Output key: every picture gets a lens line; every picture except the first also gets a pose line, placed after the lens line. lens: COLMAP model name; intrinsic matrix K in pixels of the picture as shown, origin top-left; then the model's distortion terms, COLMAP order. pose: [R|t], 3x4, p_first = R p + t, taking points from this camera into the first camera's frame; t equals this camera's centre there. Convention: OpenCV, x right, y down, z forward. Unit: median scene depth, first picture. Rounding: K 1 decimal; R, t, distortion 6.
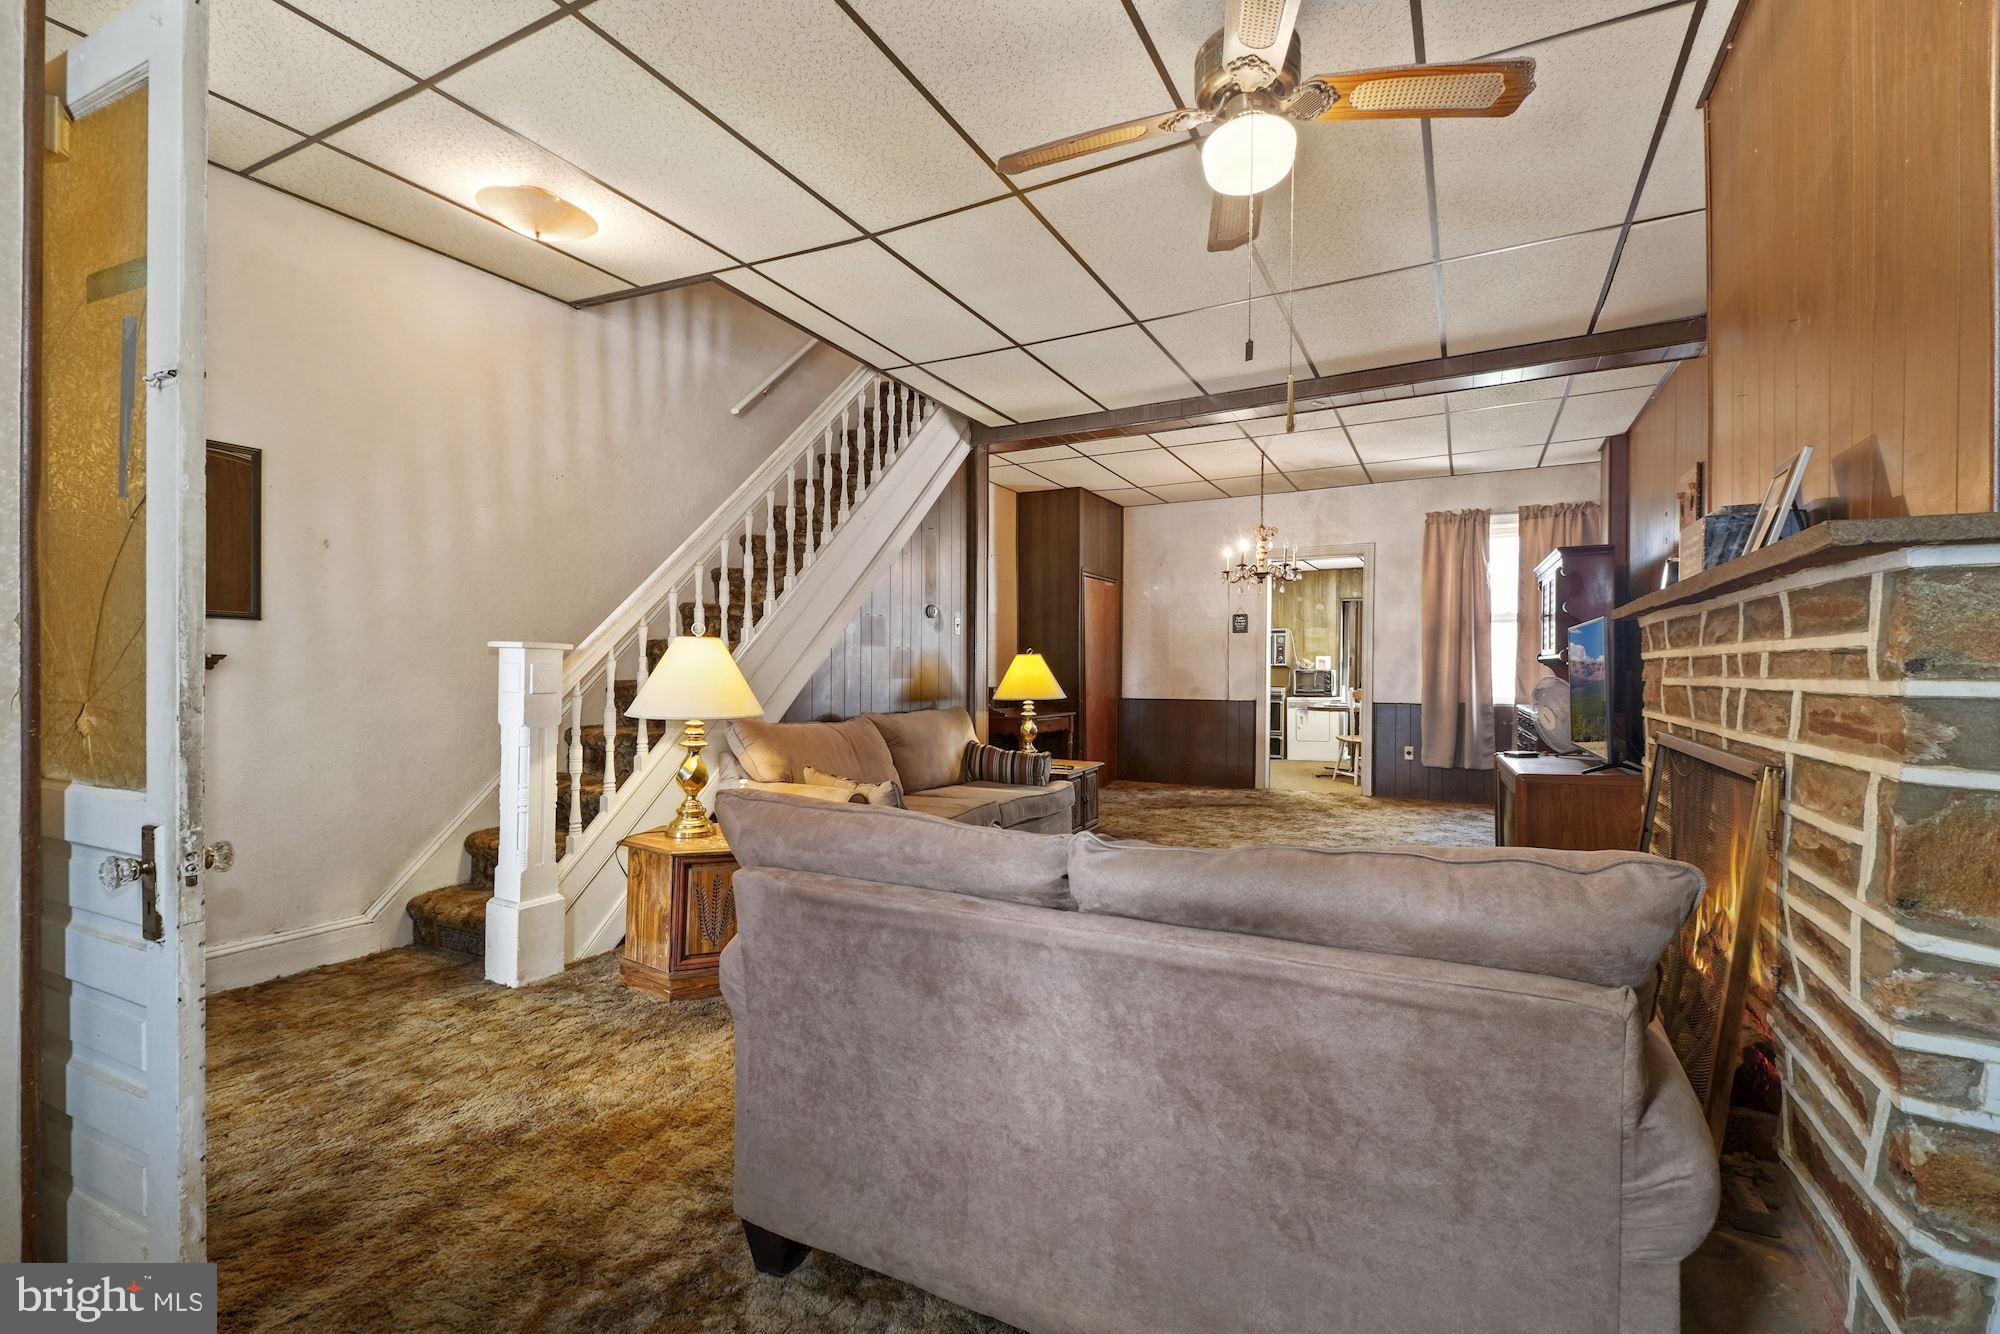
lens RADIAL K [[886.8, 0, 1004.8], [0, 886.8, 665.2], [0, 0, 1]] dist [0.020421, -0.011997]
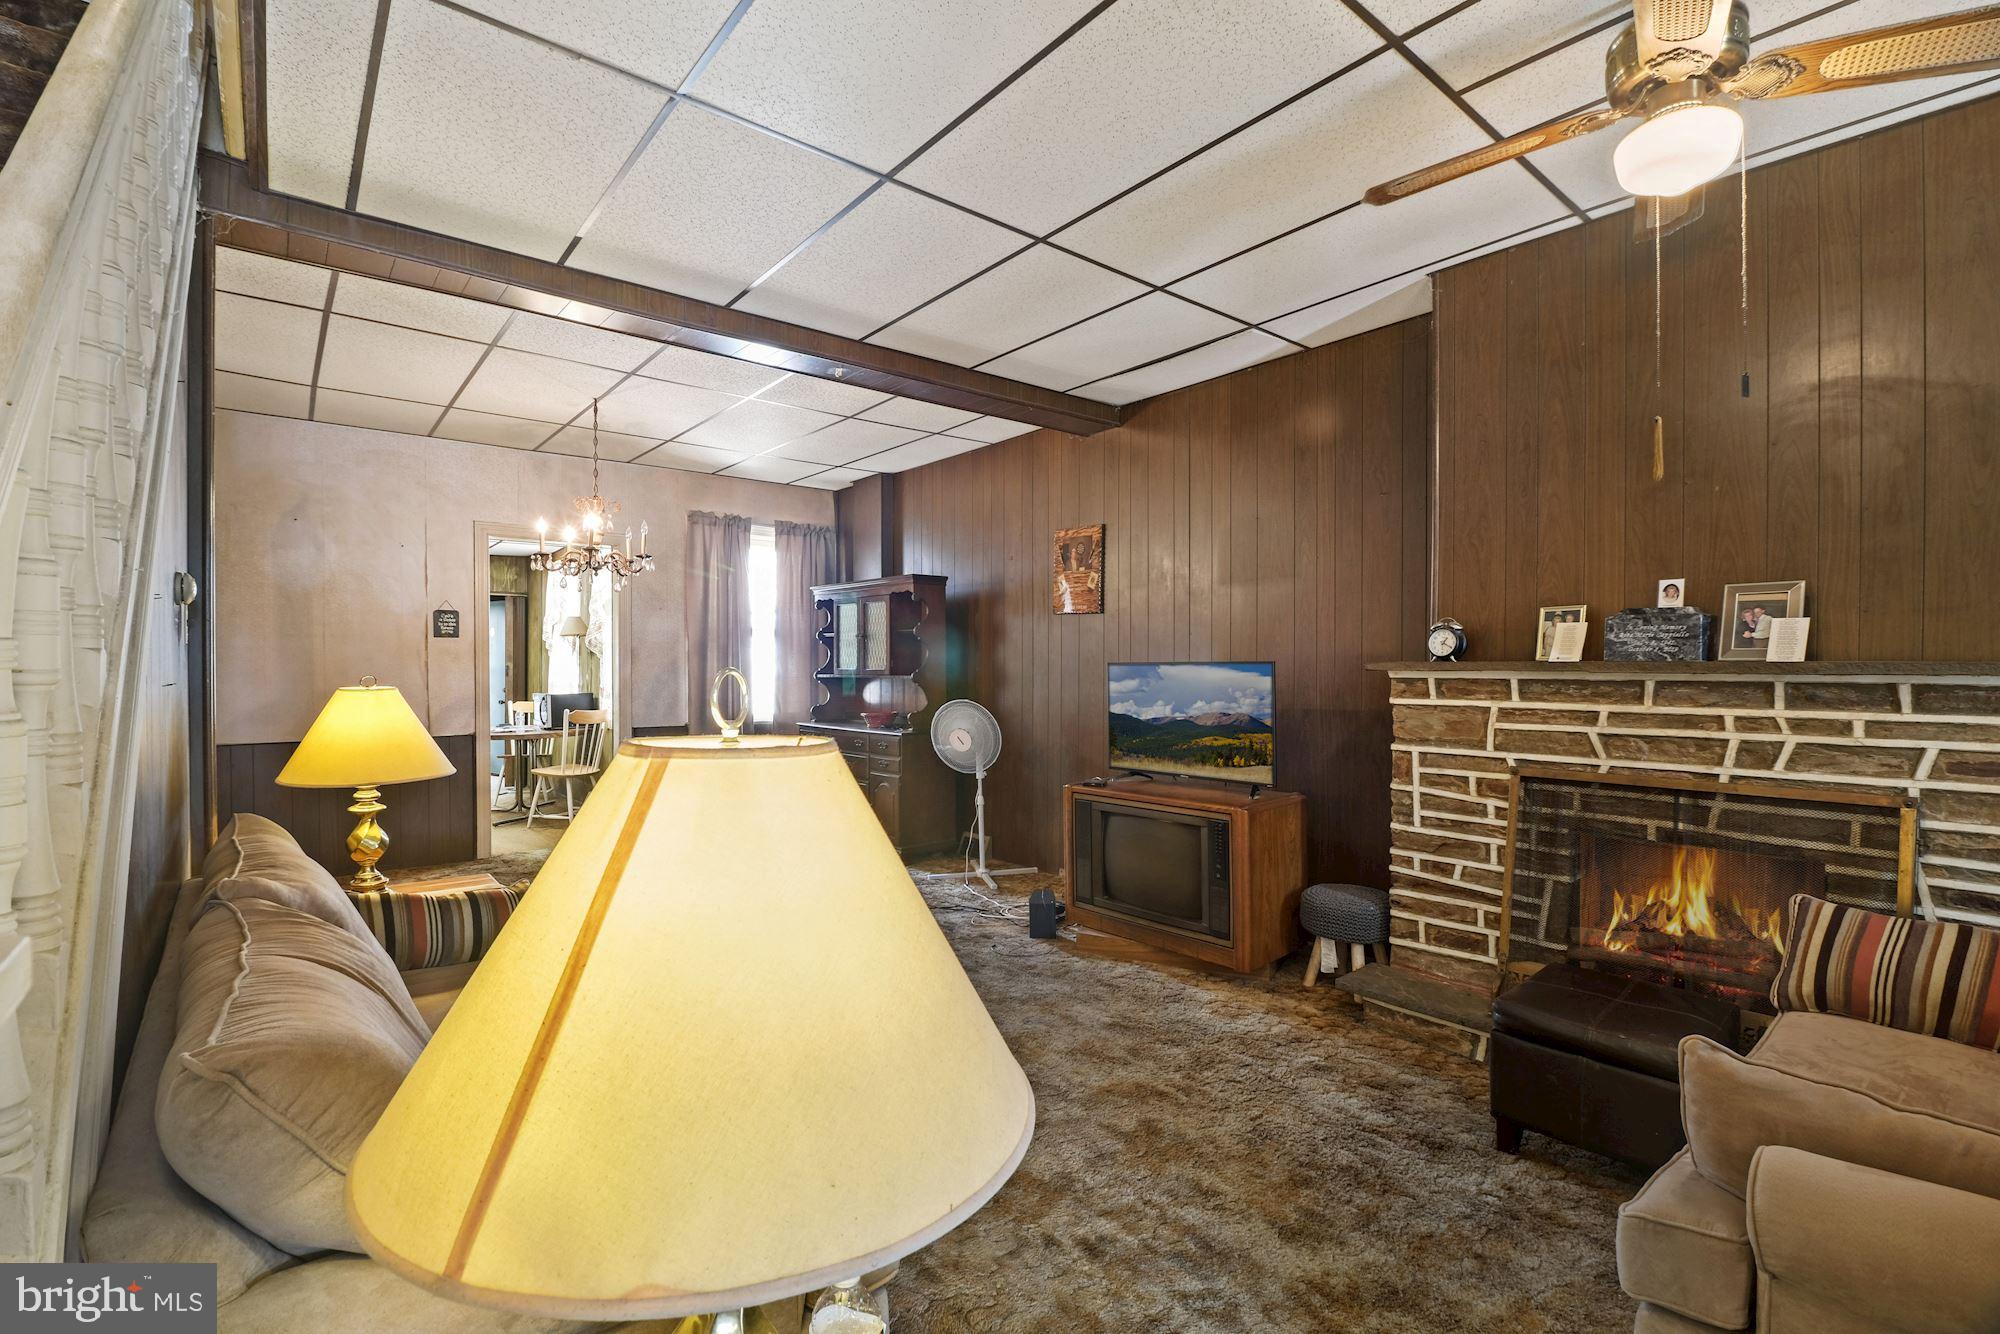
lens RADIAL K [[886.8, 0, 1022.8], [0, 886.8, 675.5], [0, 0, 1]] dist [0.020421, -0.011997]
pose [[0.373286, -0.011529, 0.927645, -0.289025], [-0.005375, 0.999879, 0.014590, -0.028377], [-0.927701, -0.010432, 0.373179, 0.477288]]
